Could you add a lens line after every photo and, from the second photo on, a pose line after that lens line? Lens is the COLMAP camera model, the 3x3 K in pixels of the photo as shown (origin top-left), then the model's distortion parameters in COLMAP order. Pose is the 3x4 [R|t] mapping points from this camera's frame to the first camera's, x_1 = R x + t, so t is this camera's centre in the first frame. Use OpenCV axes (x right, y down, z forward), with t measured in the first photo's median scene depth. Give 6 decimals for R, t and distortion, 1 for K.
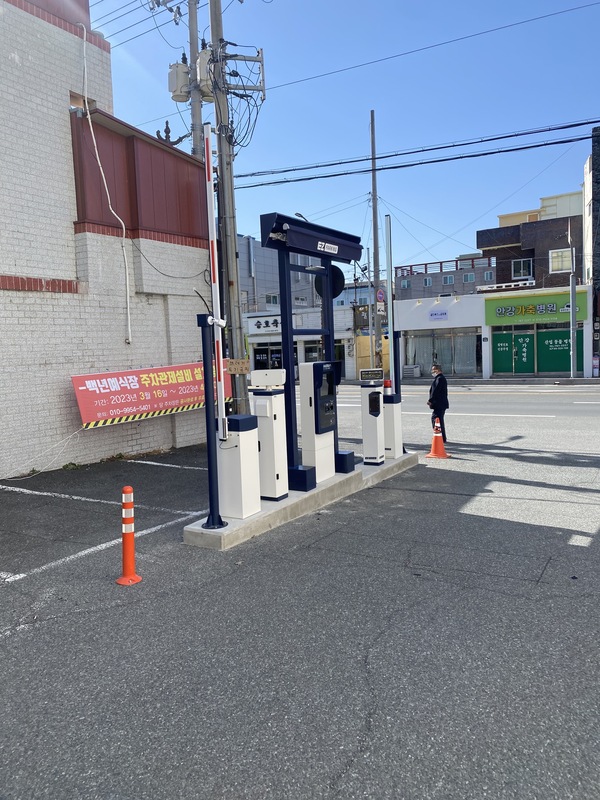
lens RADIAL K [[608.0, 0, 300.5], [0, 608.0, 387.8], [0, 0, 1]] dist [0.167859, -0.321960]
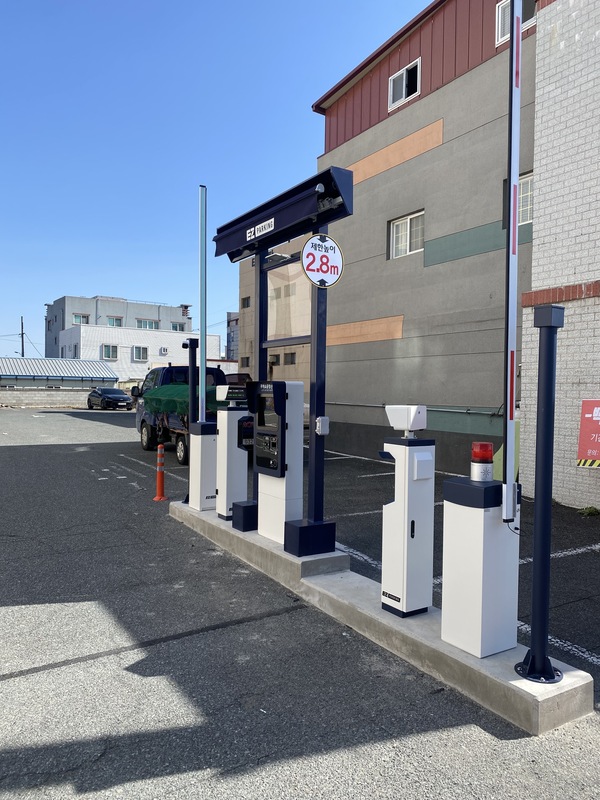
lens RADIAL K [[609.6, 0, 300.0], [0, 609.6, 400.0], [0, 0, 1]] dist [0.039458, -0.007921]
pose [[-0.459380, 0.046241, -0.887036, 0.412683], [-0.056219, 0.995128, 0.080990, -0.049346], [0.886459, 0.087074, -0.454542, 0.826794]]
